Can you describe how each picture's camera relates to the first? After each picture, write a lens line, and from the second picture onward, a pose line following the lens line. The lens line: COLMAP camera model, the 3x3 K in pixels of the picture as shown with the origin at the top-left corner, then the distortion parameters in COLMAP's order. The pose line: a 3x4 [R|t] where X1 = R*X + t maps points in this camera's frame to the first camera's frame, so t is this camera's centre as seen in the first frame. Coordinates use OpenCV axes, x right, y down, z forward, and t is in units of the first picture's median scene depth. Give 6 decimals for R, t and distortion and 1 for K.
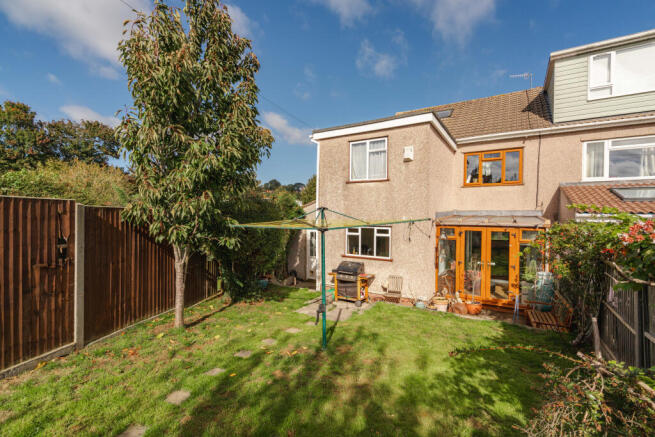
lens RADIAL K [[297.2, 0, 326.5], [0, 297.2, 226.5], [0, 0, 1]] dist [0.002709, 0.001076]
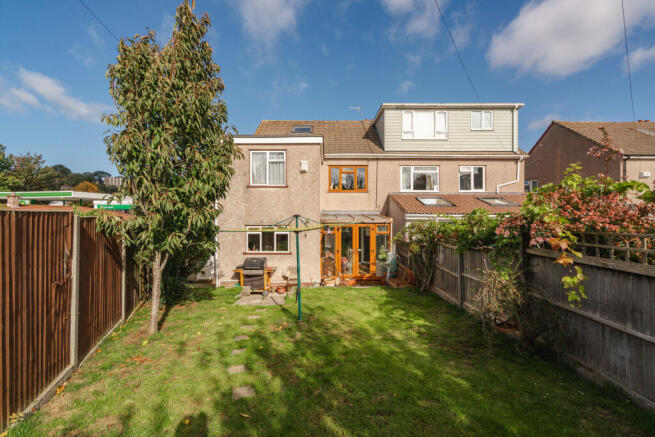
lens RADIAL K [[297.2, 0, 326.5], [0, 297.2, 226.5], [0, 0, 1]] dist [0.002709, 0.001076]
pose [[0.847297, -0.033714, 0.530048, -0.296096], [0.025424, 0.999414, 0.022928, -0.019592], [-0.530510, -0.005951, 0.847658, -0.097373]]
